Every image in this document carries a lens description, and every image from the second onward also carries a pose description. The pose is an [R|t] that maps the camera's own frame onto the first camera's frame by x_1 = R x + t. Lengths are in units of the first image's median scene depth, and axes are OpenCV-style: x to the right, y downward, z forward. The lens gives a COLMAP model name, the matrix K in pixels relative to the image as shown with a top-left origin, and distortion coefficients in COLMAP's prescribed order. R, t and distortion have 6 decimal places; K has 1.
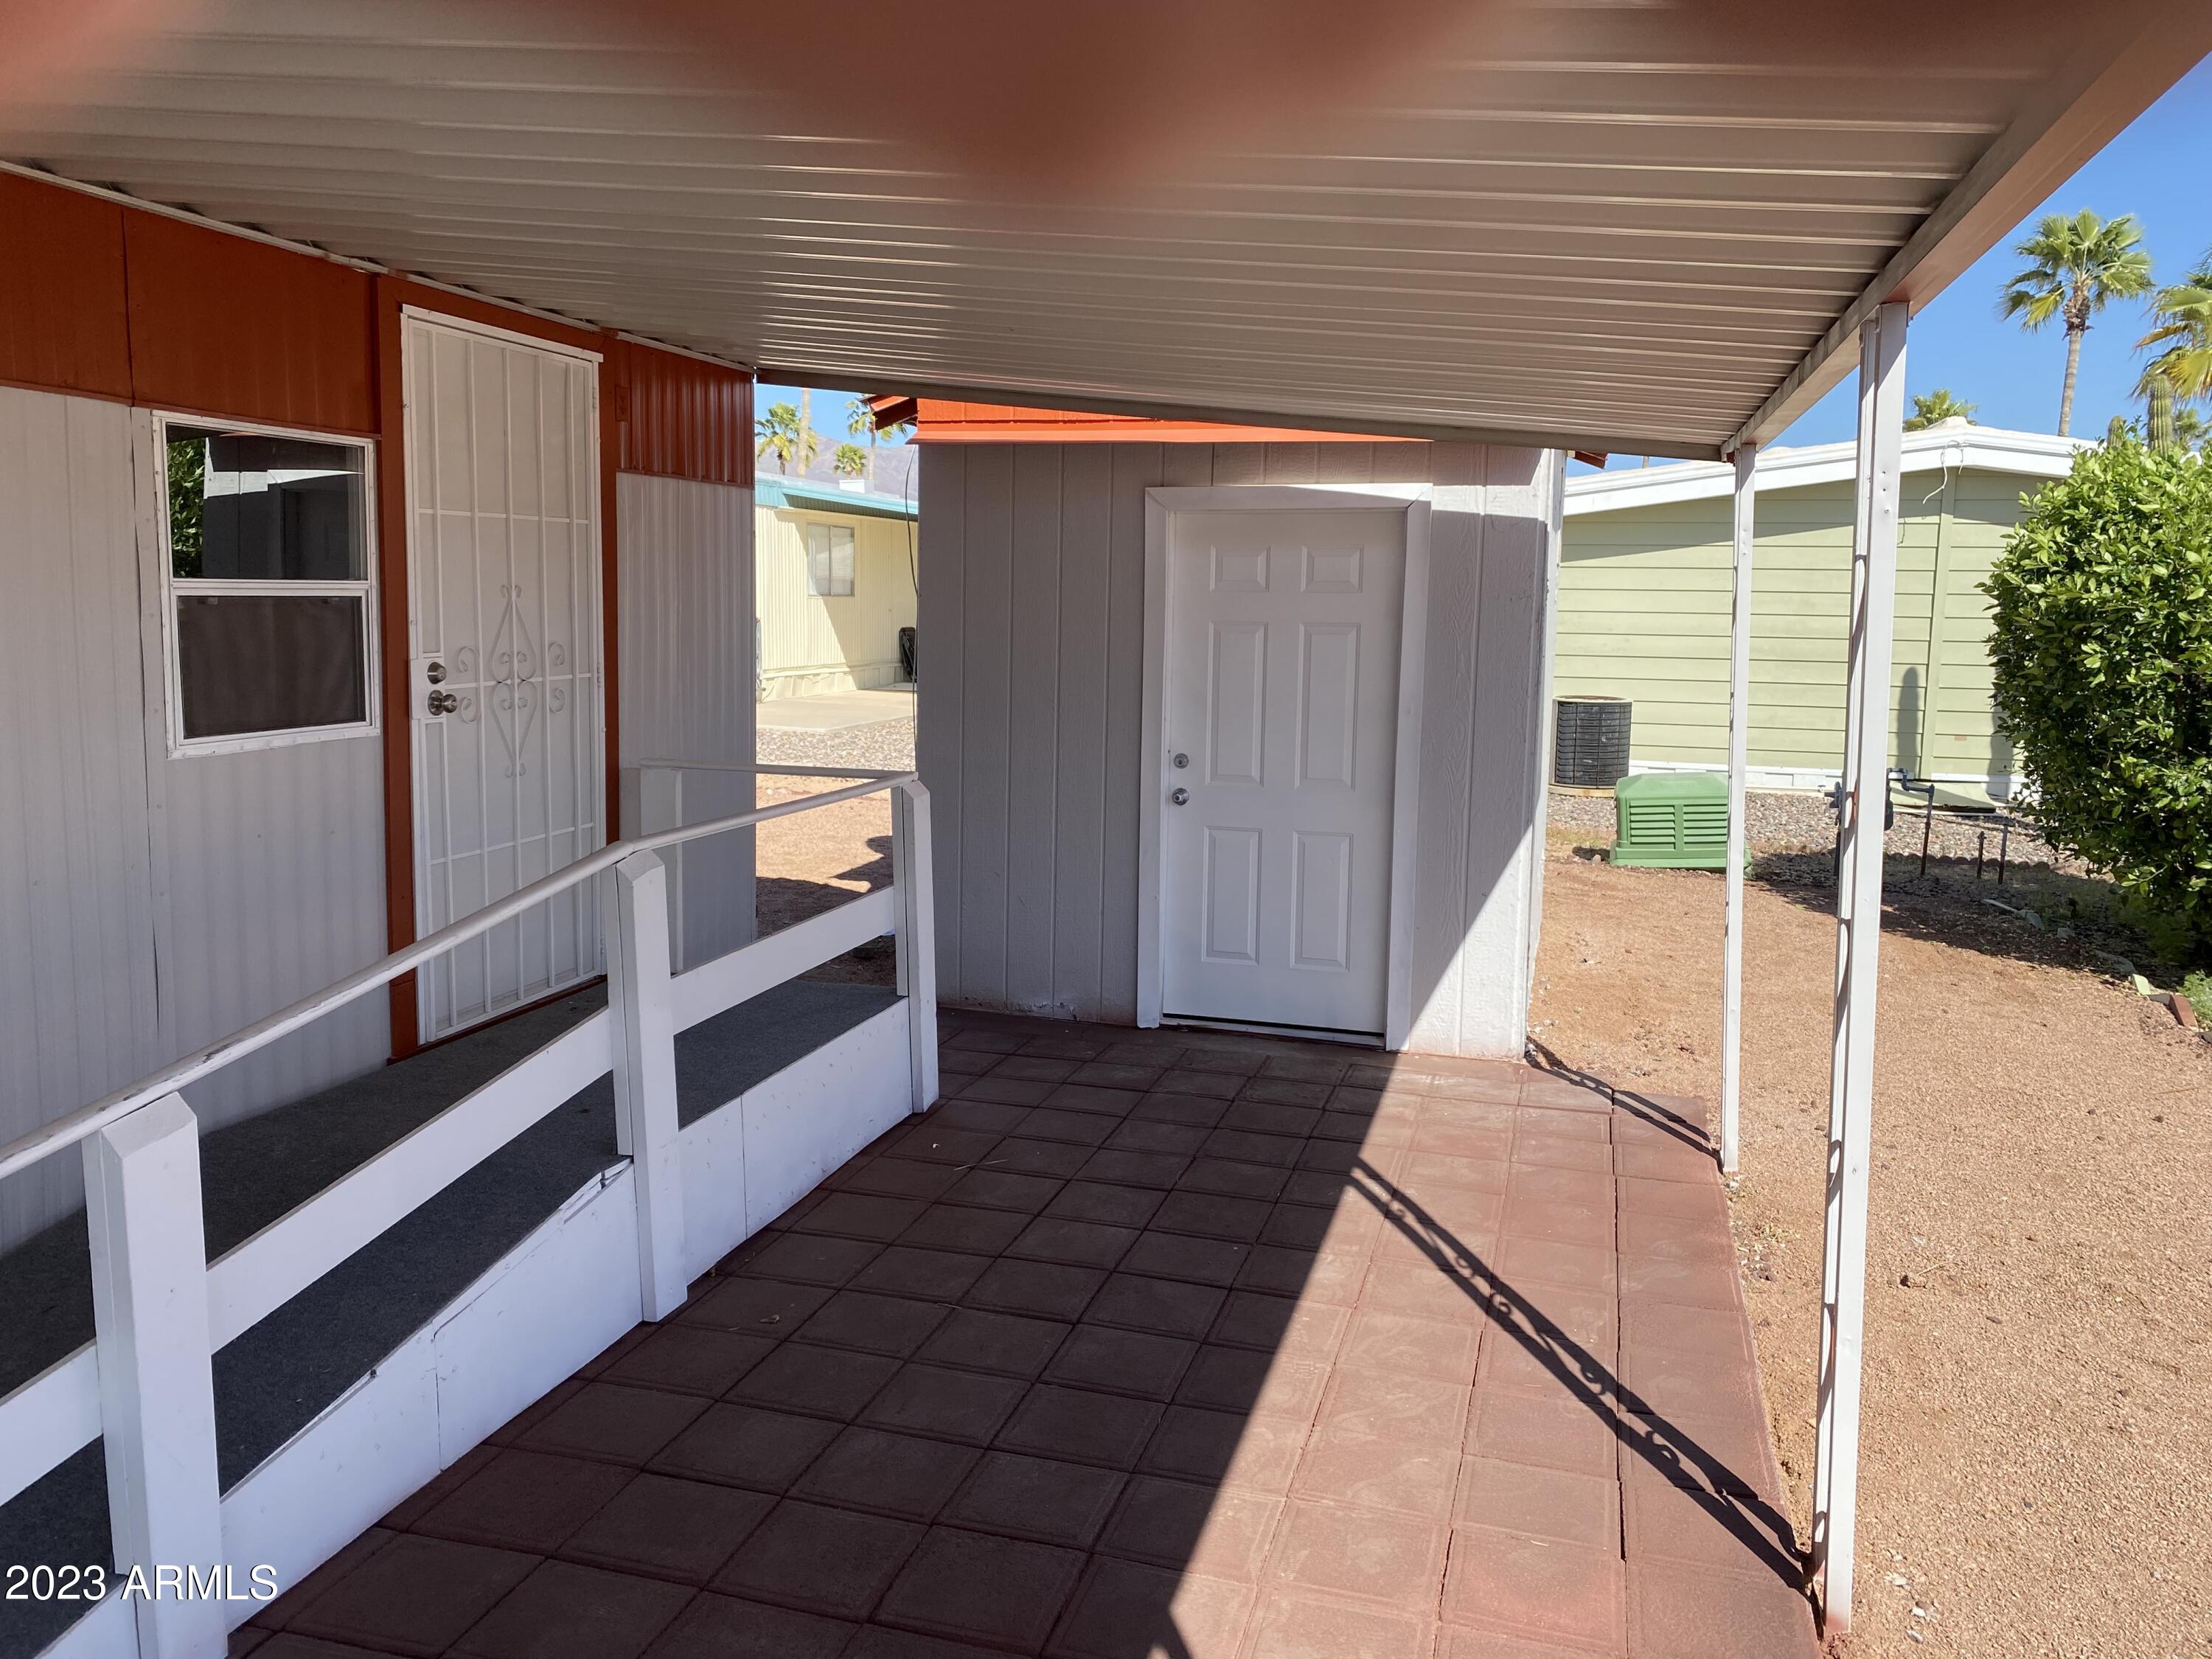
lens RADIAL K [[1786.5, 0, 1111.5], [0, 1786.5, 765.2], [0, 0, 1]] dist [0.153719, -0.500285]
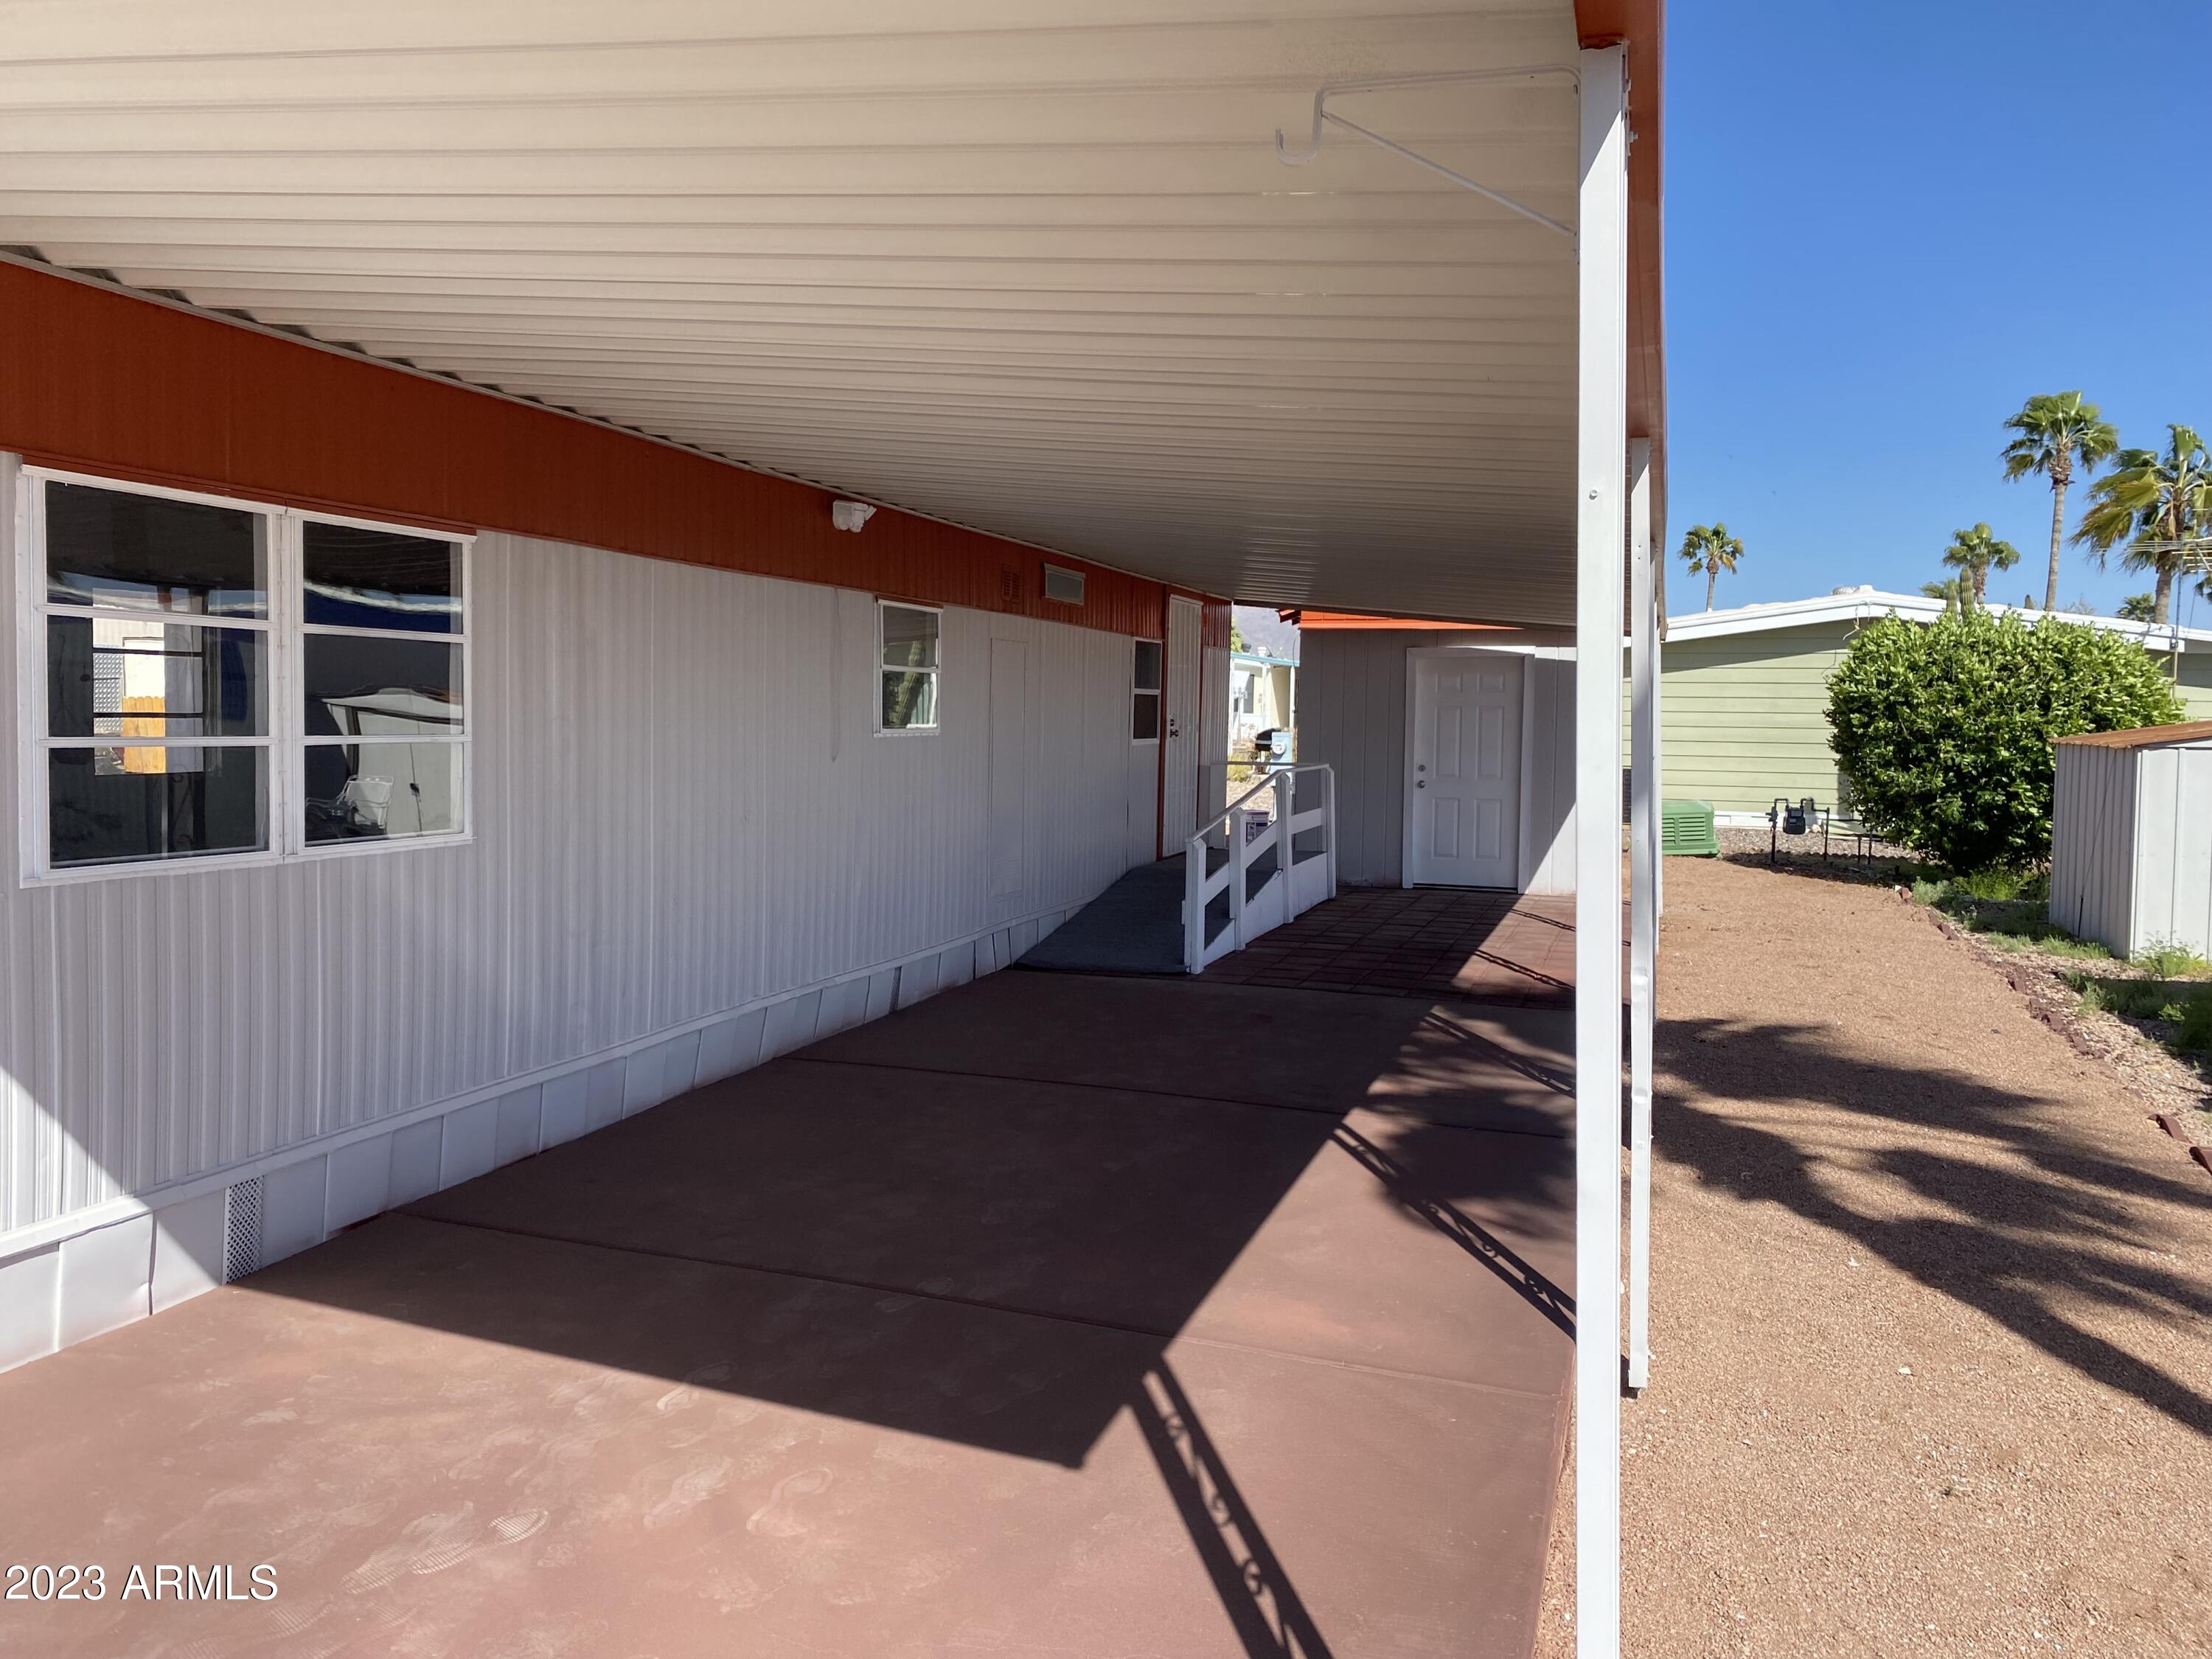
lens RADIAL K [[1707.5, 0, 1105.4], [0, 1707.5, 806.5], [0, 0, 1]] dist [0.141133, -0.274592]
pose [[0.998831, -0.005454, -0.048024, -0.253977], [0.003083, 0.998780, -0.049292, 0.149644], [0.048234, 0.049086, 0.997629, -1.165969]]
